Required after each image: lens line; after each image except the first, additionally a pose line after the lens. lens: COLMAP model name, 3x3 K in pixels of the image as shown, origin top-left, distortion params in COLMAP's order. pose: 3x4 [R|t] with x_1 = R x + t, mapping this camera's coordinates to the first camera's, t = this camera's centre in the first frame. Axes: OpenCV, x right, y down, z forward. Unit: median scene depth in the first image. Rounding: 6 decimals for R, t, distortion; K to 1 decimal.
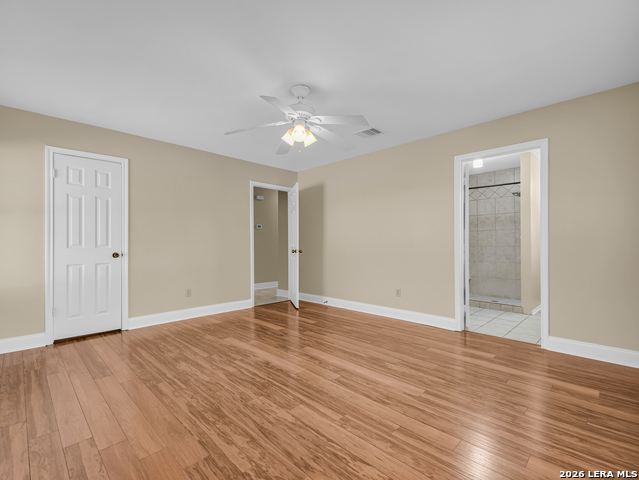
lens RADIAL K [[300.3, 0, 314.1], [0, 300.3, 238.8], [0, 0, 1]] dist [0.035668, -0.016539]
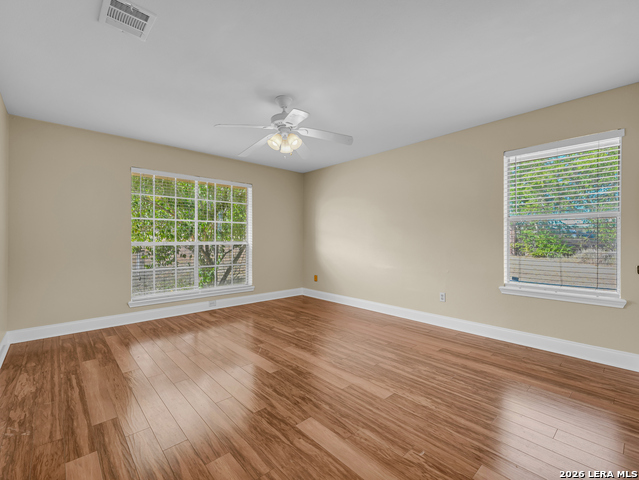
lens RADIAL K [[300.3, 0, 314.1], [0, 300.3, 238.8], [0, 0, 1]] dist [0.035668, -0.016539]
pose [[-0.998370, 0.003257, 0.056973, -0.221896], [0.002095, 0.999789, -0.020436, 0.013669], [-0.057027, -0.020283, -0.998167, 2.162065]]
